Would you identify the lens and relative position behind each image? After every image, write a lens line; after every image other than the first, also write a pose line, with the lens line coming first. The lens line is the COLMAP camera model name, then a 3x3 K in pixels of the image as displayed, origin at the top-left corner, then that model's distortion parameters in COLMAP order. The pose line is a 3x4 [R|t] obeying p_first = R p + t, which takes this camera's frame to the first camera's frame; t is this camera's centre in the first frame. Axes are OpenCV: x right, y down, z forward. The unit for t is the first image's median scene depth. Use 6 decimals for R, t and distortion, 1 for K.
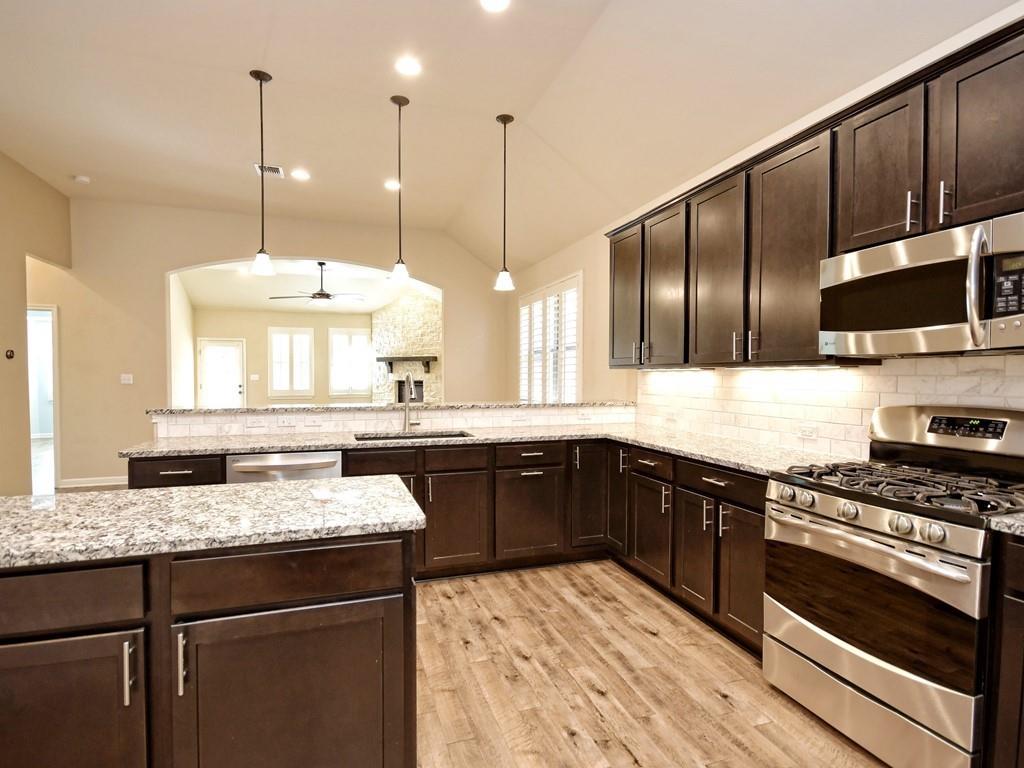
lens RADIAL K [[502.9, 0, 476.4], [0, 502.9, 383.0], [0, 0, 1]] dist [0.036453, 0.000234]
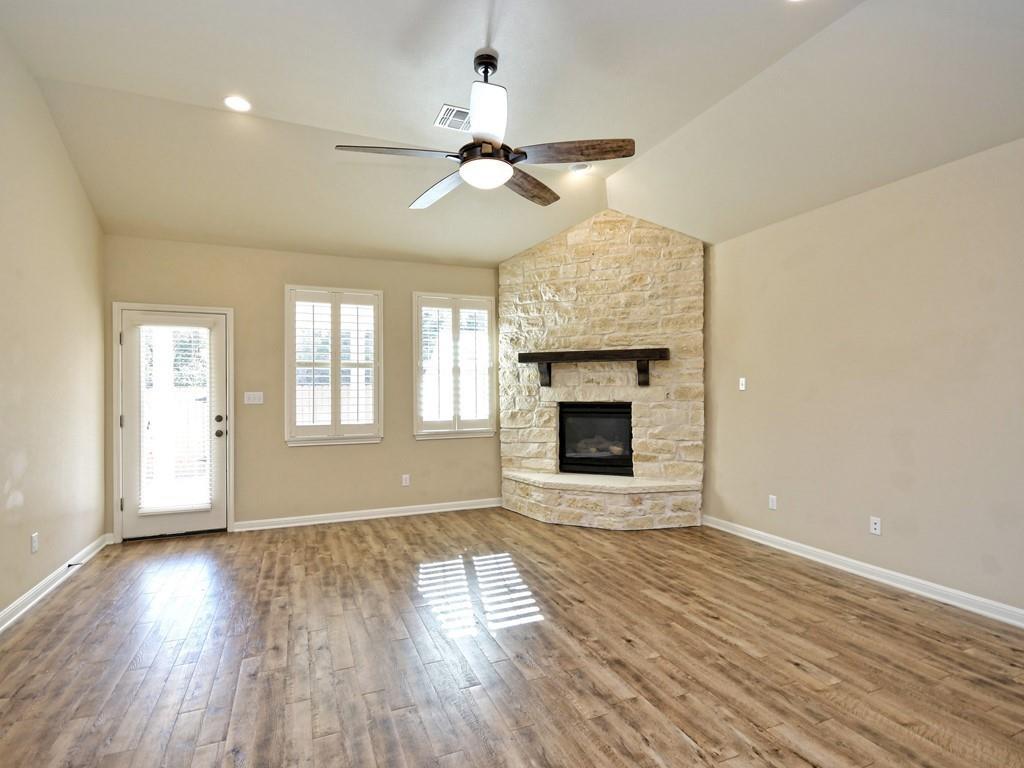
lens RADIAL K [[517.2, 0, 506.6], [0, 517.2, 383.5], [0, 0, 1]] dist [0.006818, 0.003617]
pose [[0.995185, -0.005888, 0.097840, -0.259890], [0.008764, 0.999541, -0.028989, -0.008874], [-0.097625, 0.029707, 0.994780, 0.524030]]
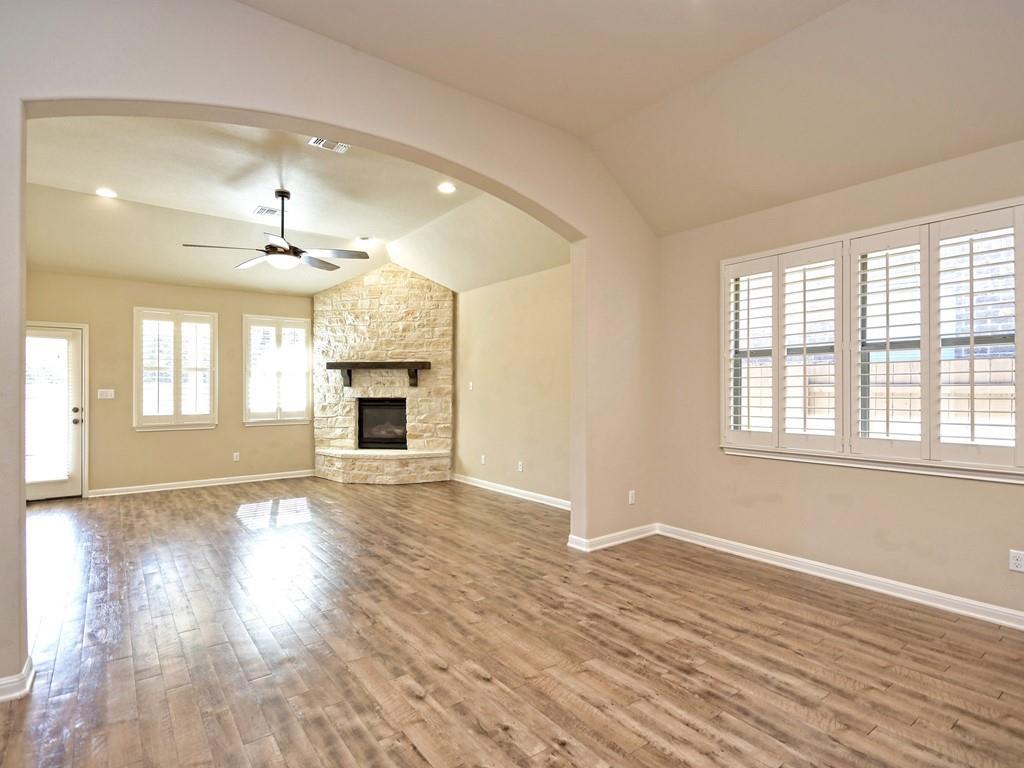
lens RADIAL K [[517.2, 0, 492.8], [0, 517.2, 386.9], [0, 0, 1]] dist [0.006818, 0.003617]
pose [[0.942748, -0.000129, 0.333506, -0.221048], [0.006714, 0.999805, -0.018591, -0.005582], [-0.333438, 0.019766, 0.942565, 0.303674]]
